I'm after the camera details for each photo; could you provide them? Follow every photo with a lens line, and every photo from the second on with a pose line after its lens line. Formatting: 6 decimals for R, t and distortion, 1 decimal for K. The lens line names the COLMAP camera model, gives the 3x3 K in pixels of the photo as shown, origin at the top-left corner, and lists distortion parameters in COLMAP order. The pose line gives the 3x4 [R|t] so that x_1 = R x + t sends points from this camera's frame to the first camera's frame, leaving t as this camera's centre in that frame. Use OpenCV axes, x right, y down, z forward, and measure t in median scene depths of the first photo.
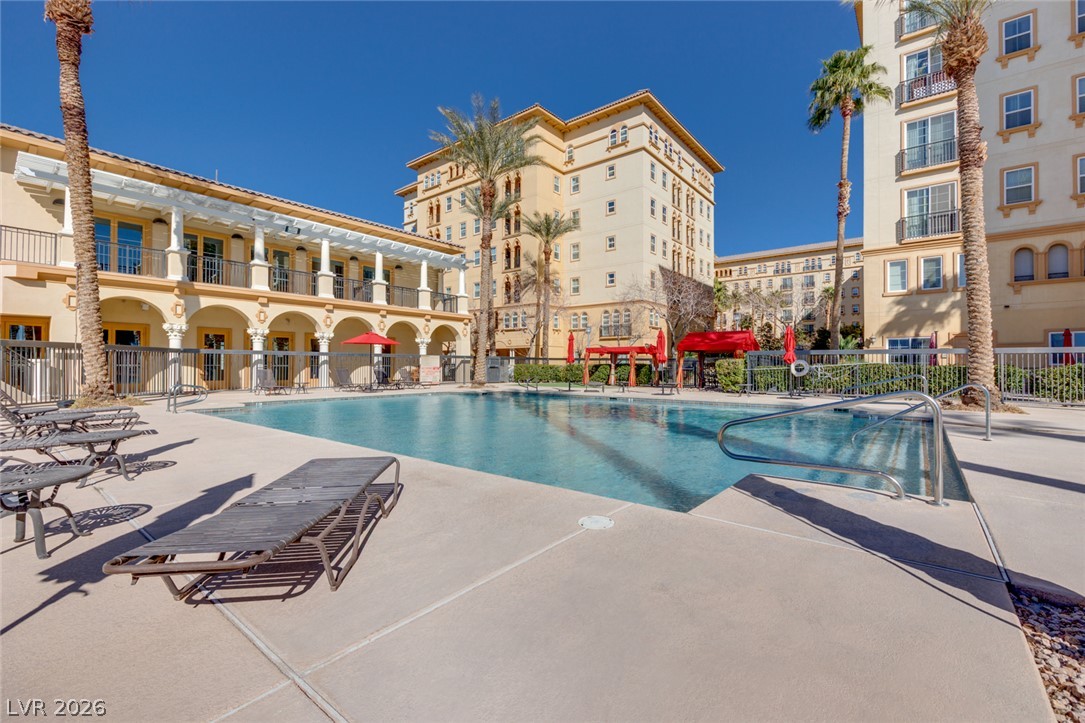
lens RADIAL K [[470.2, 0, 542.5], [0, 470.2, 360.3], [0, 0, 1]] dist [-0.001591, 0.000373]
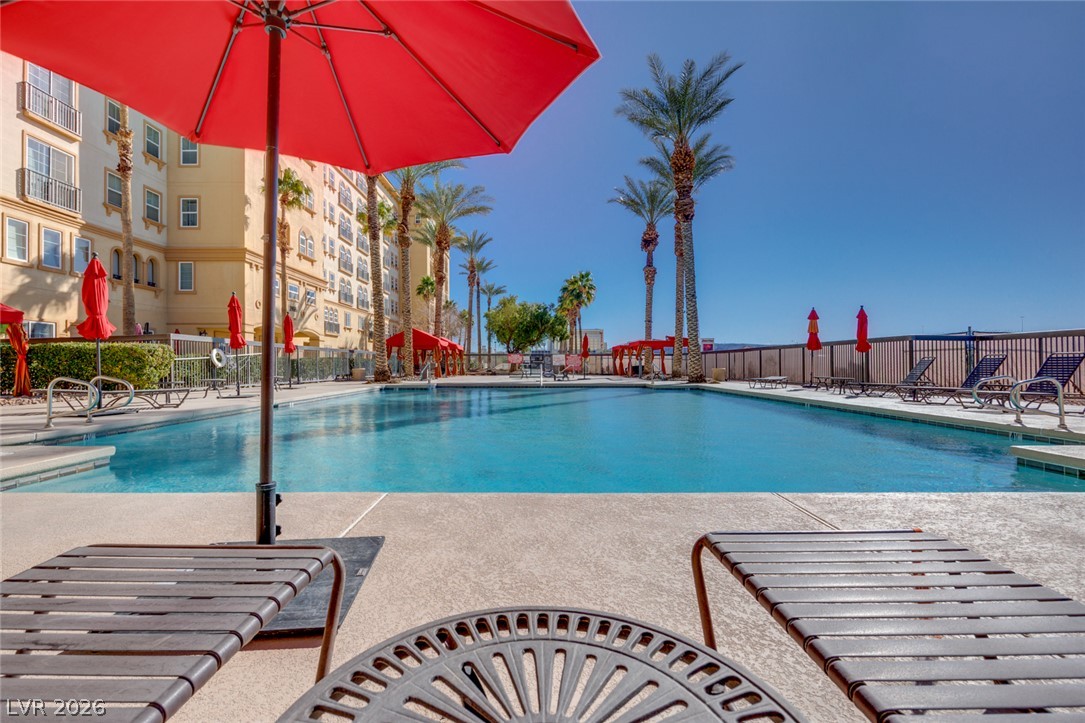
lens RADIAL K [[467.0, 0, 538.7], [0, 467.0, 362.1], [0, 0, 1]] dist [-0.006151, -0.000179]
pose [[-0.633261, 0.002300, 0.773935, -0.248438], [-0.011835, 0.999850, -0.012655, 0.014319], [-0.773848, -0.017174, -0.633139, 0.537660]]
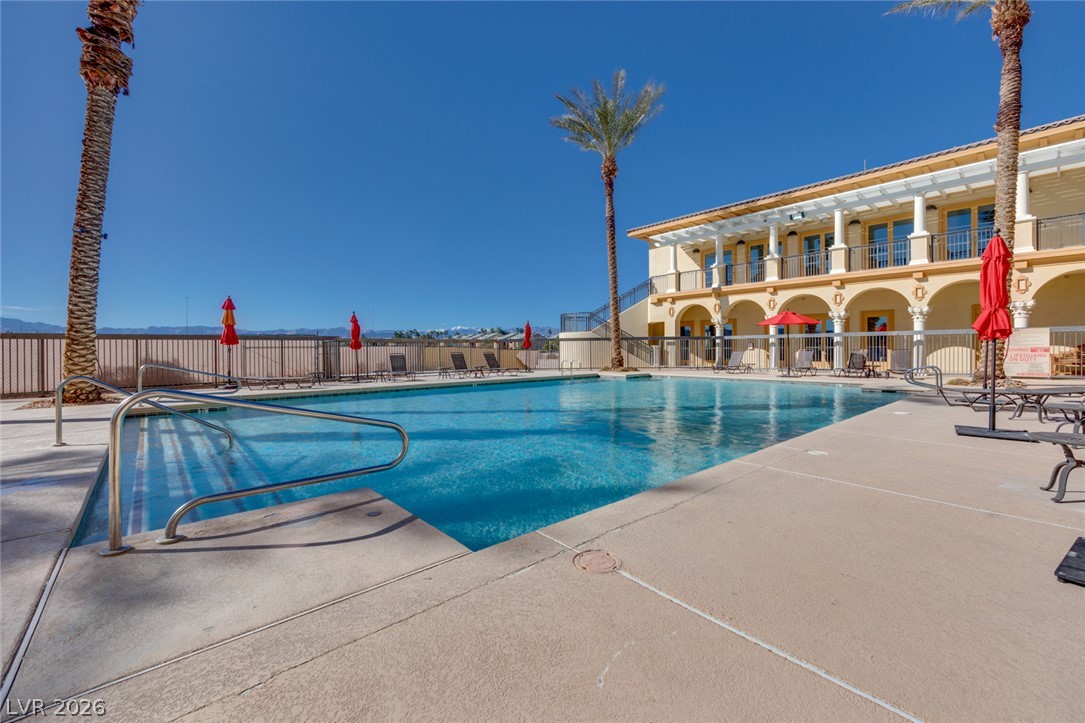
lens RADIAL K [[449.0, 0, 570.5], [0, 449.0, 347.6], [0, 0, 1]] dist [-0.007993, 0.000458]
pose [[-0.136255, -0.004691, -0.990663, 0.297648], [0.020348, 0.999765, -0.007533, 0.004740], [0.990465, -0.021184, -0.136128, 0.374334]]
